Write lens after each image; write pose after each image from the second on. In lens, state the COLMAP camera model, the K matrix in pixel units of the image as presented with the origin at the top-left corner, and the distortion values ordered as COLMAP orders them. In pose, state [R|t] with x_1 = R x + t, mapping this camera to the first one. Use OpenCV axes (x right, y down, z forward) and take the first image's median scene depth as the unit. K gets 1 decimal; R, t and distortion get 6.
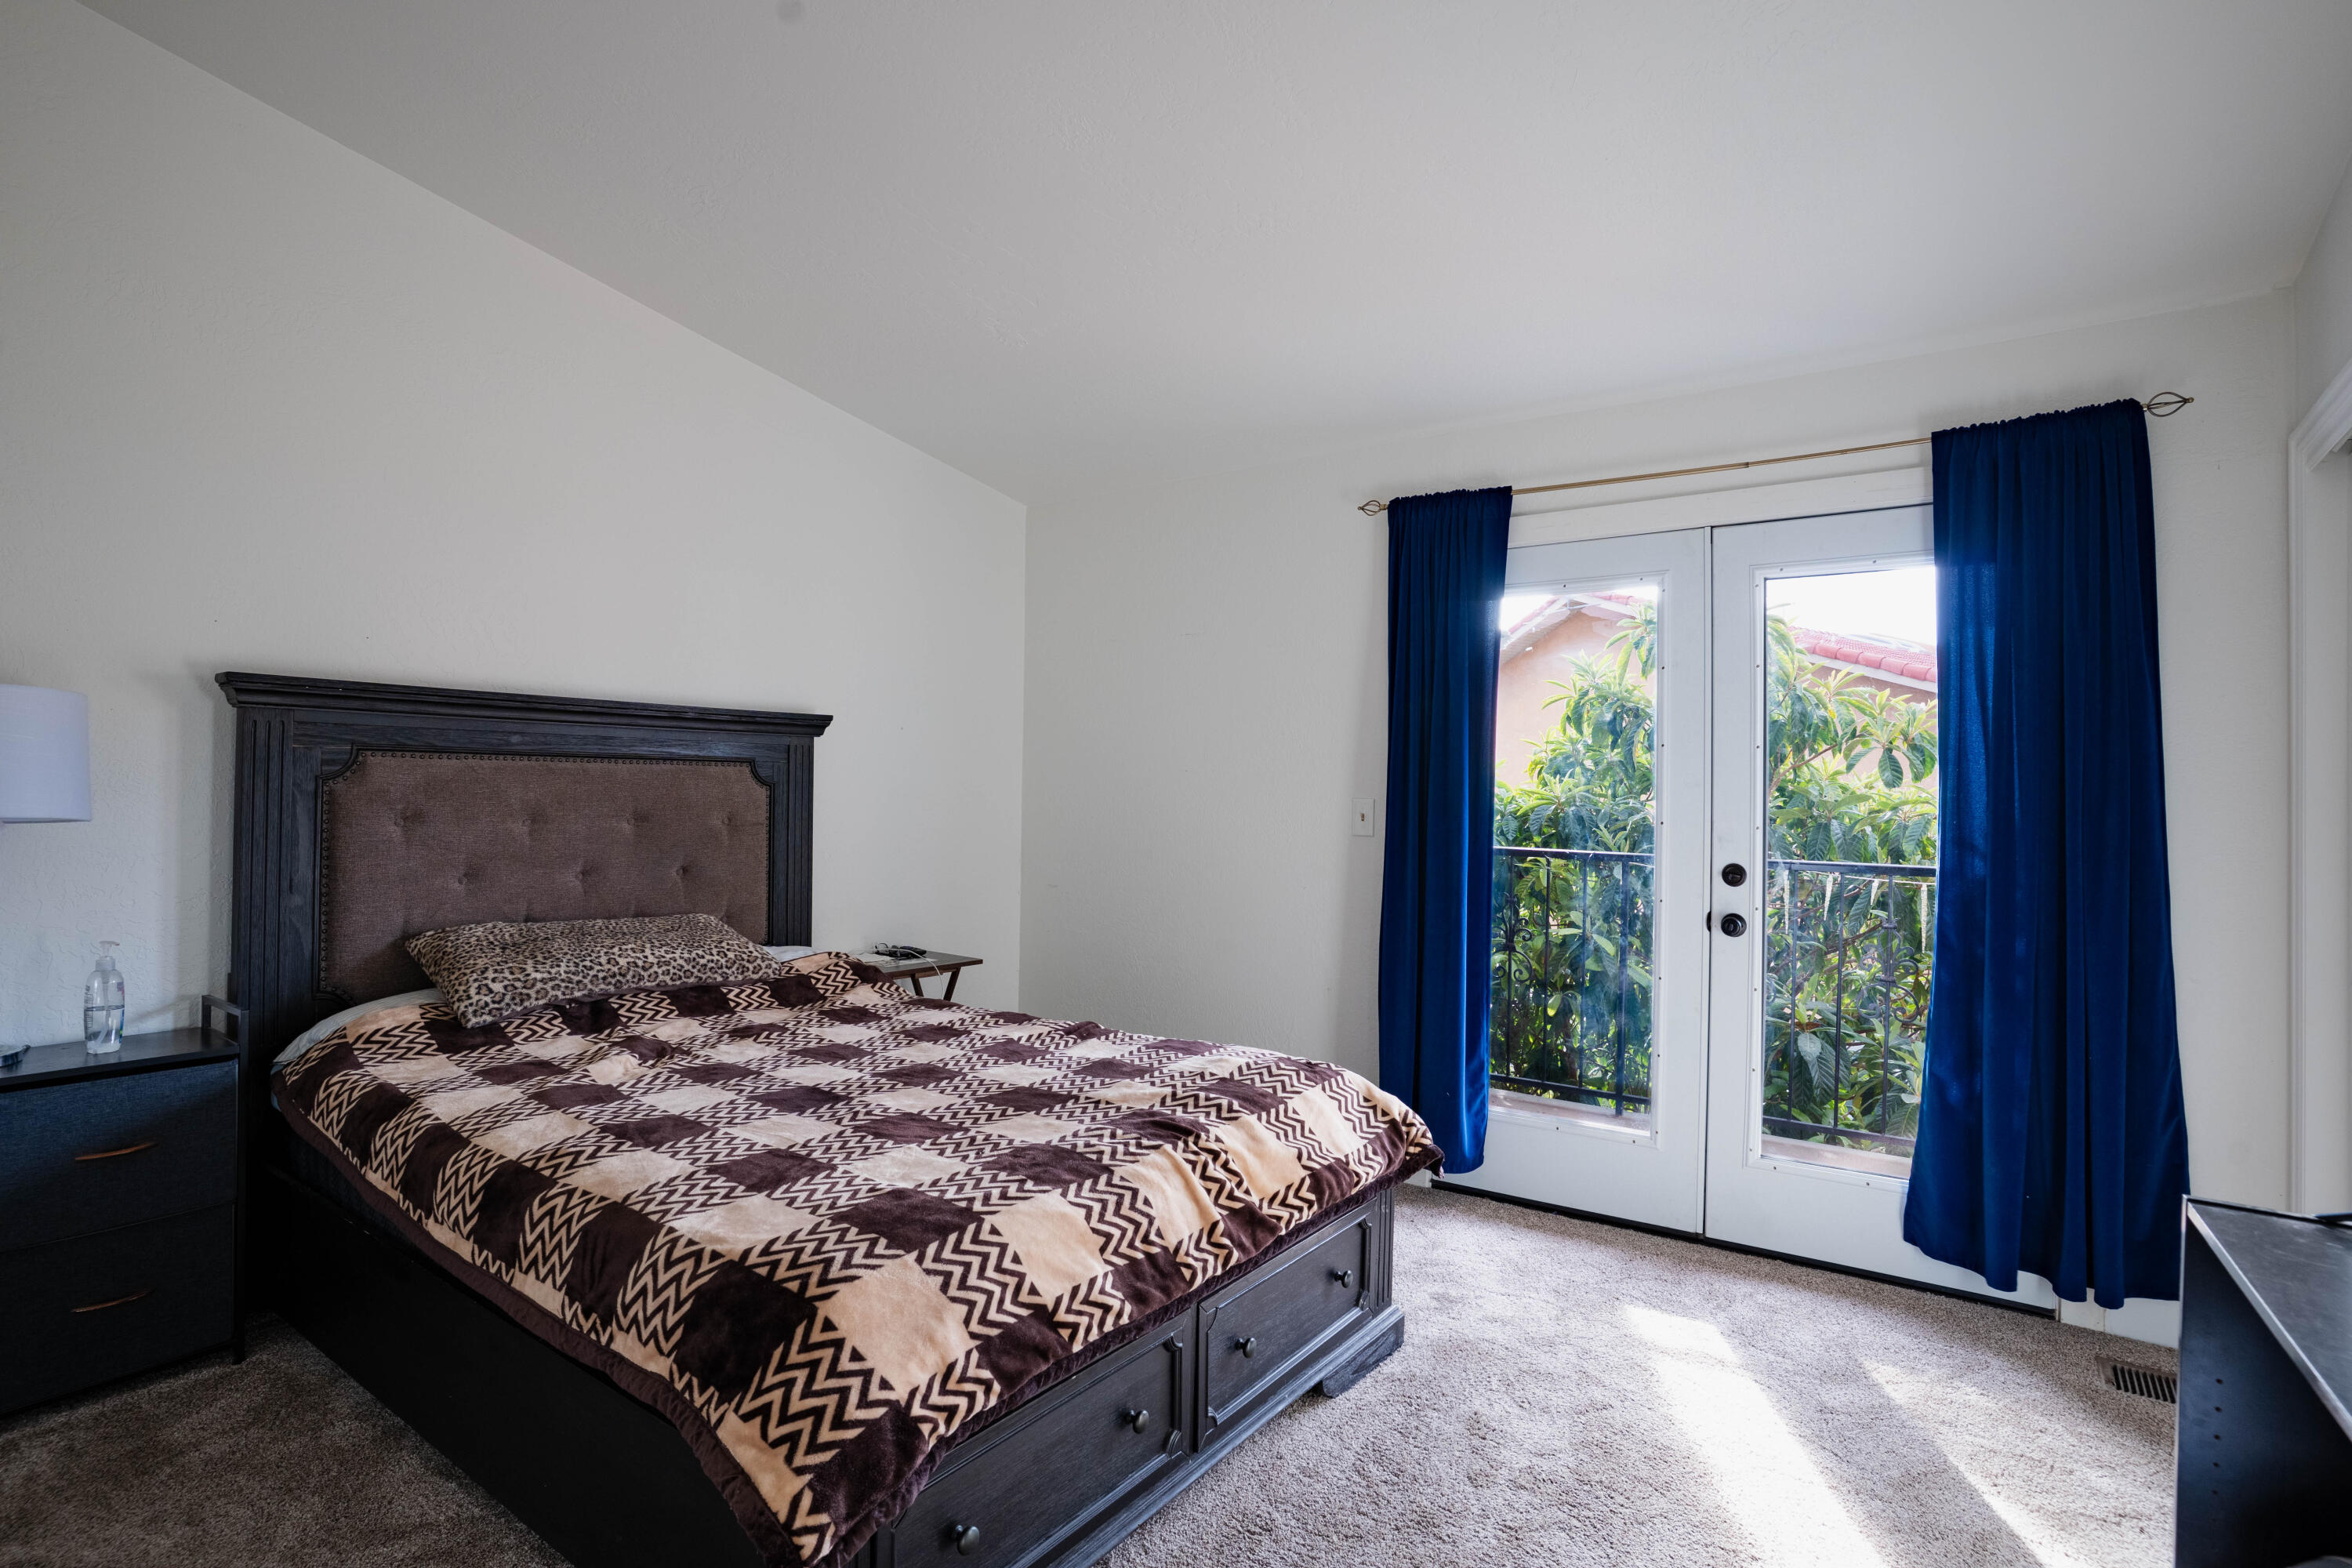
lens RADIAL K [[1156.5, 0, 1168.2], [0, 1156.5, 783.5], [0, 0, 1]] dist [-0.075323, 0.033732]
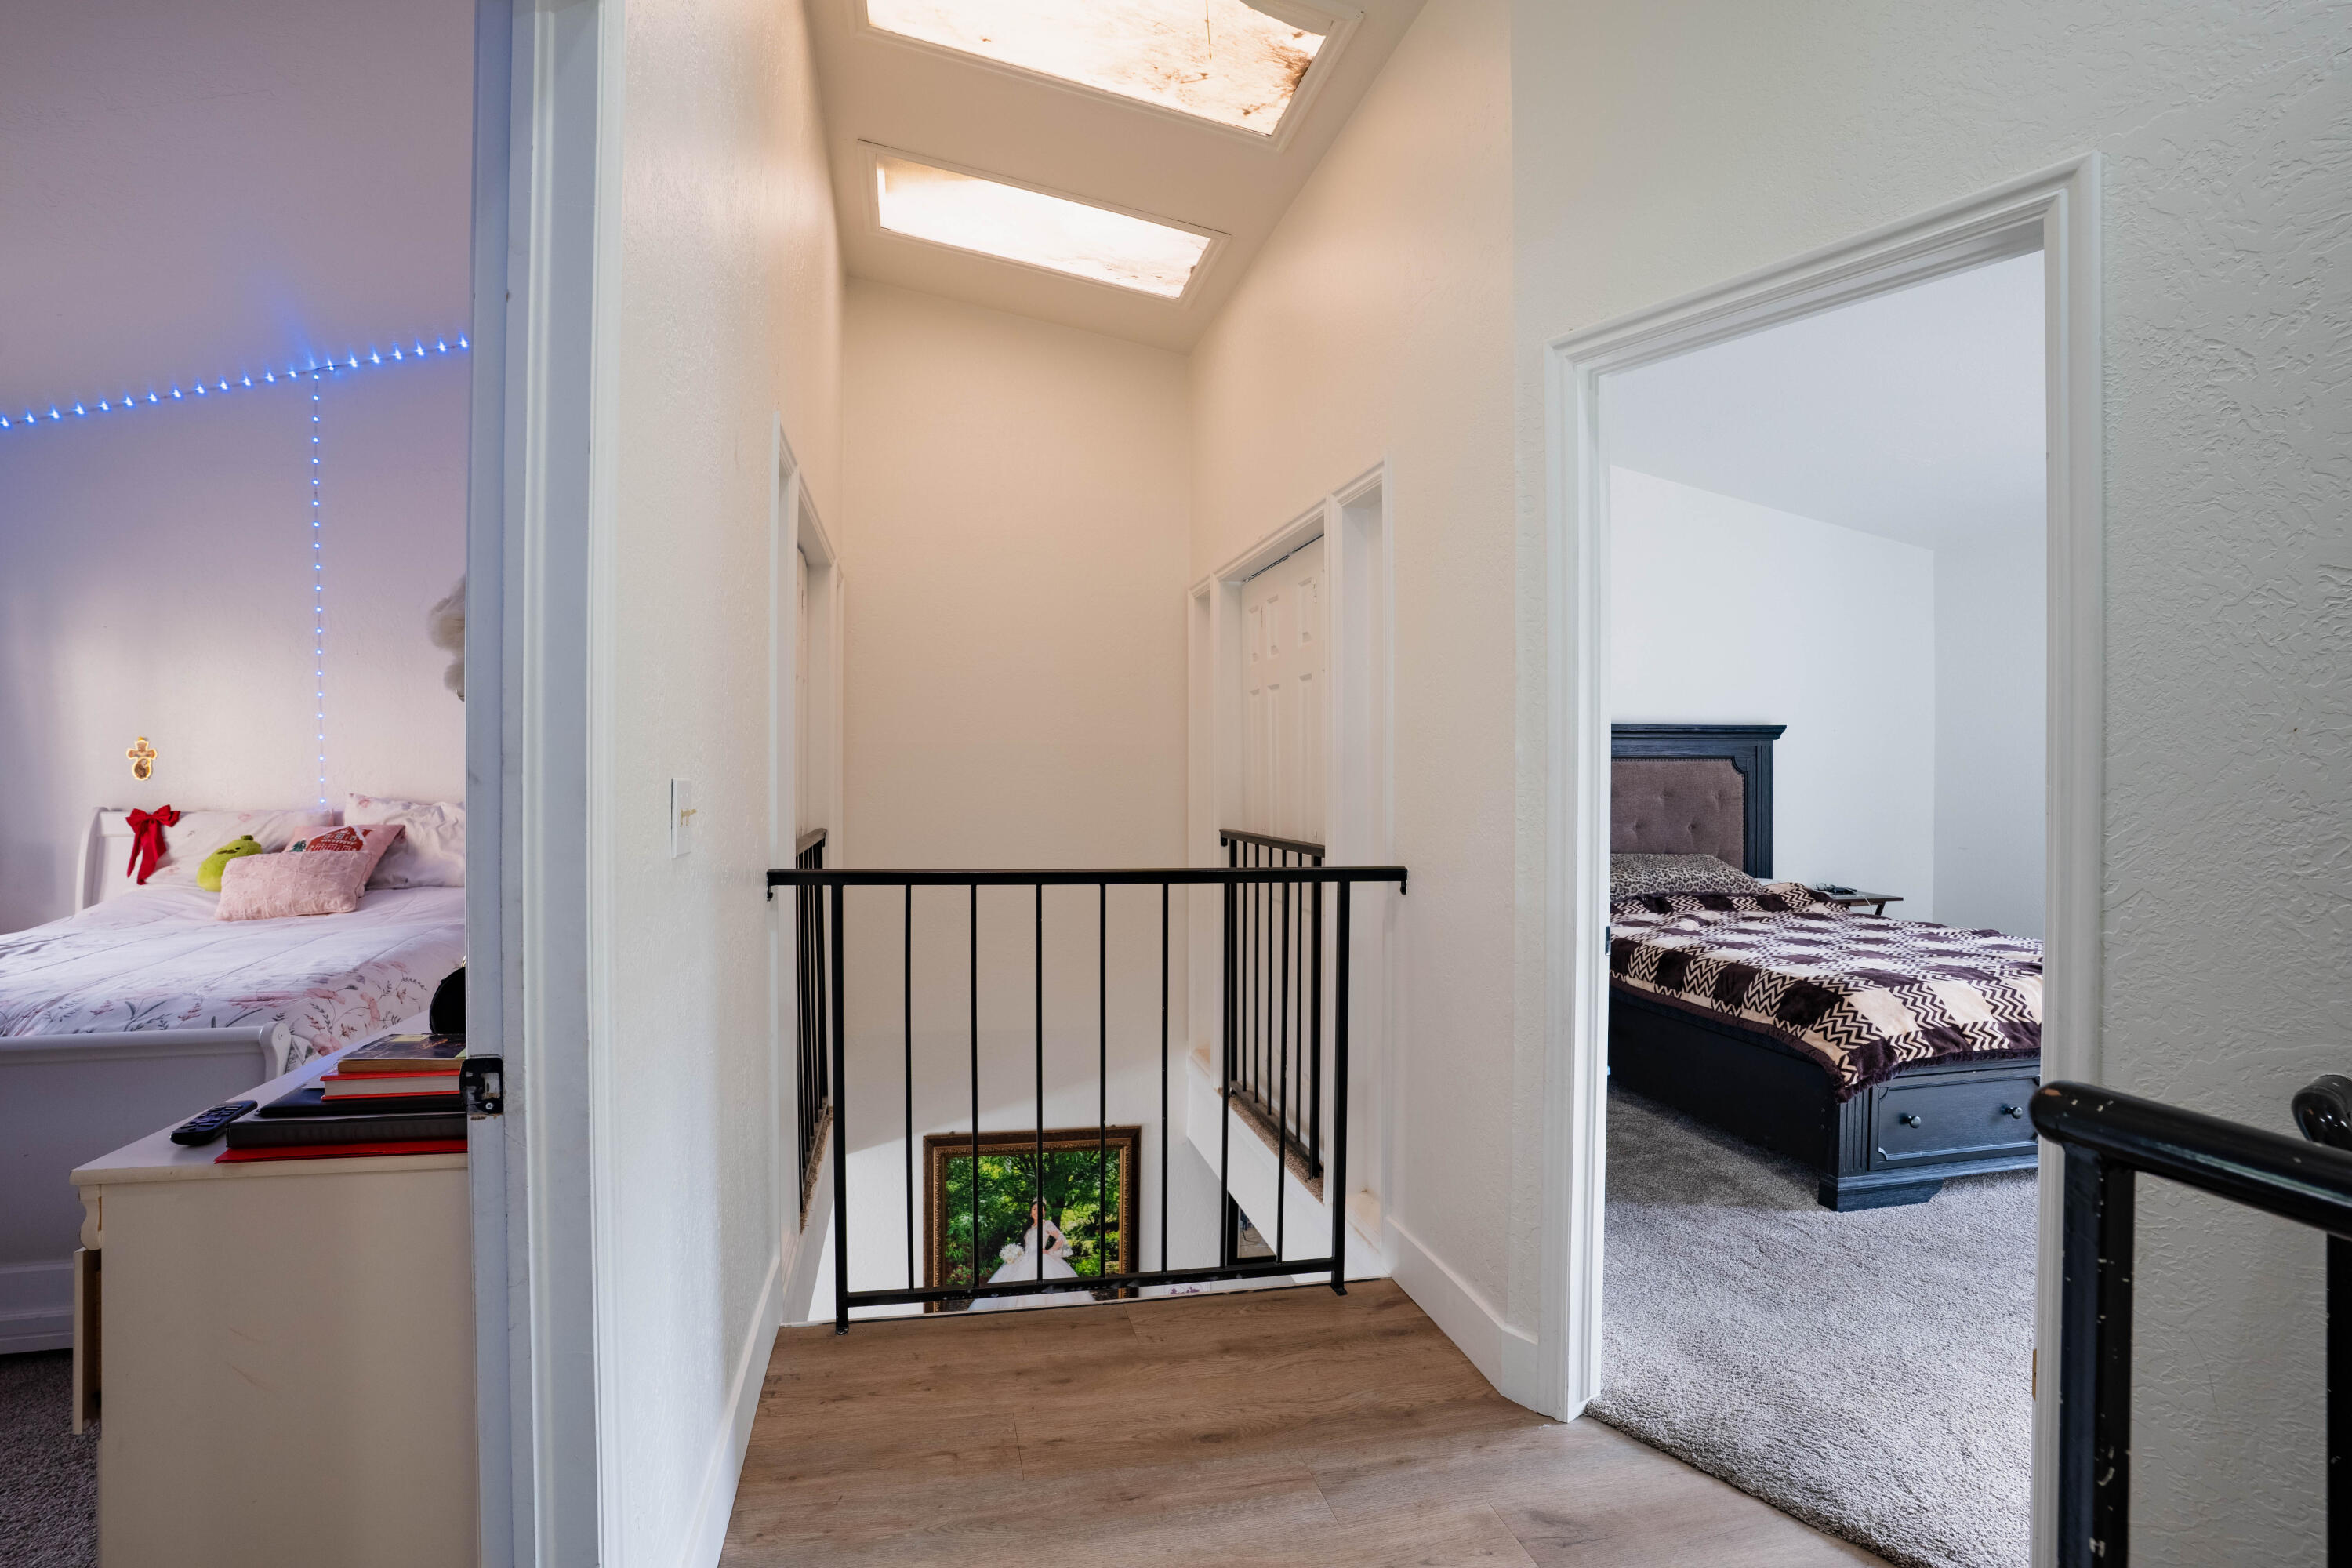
lens RADIAL K [[1156.5, 0, 1168.2], [0, 1156.5, 783.5], [0, 0, 1]] dist [-0.075323, 0.033732]
pose [[0.754794, -0.008933, -0.655901, 0.133213], [0.017486, 0.999826, 0.006506, -0.015757], [0.655729, -0.016380, 0.754819, -1.318559]]
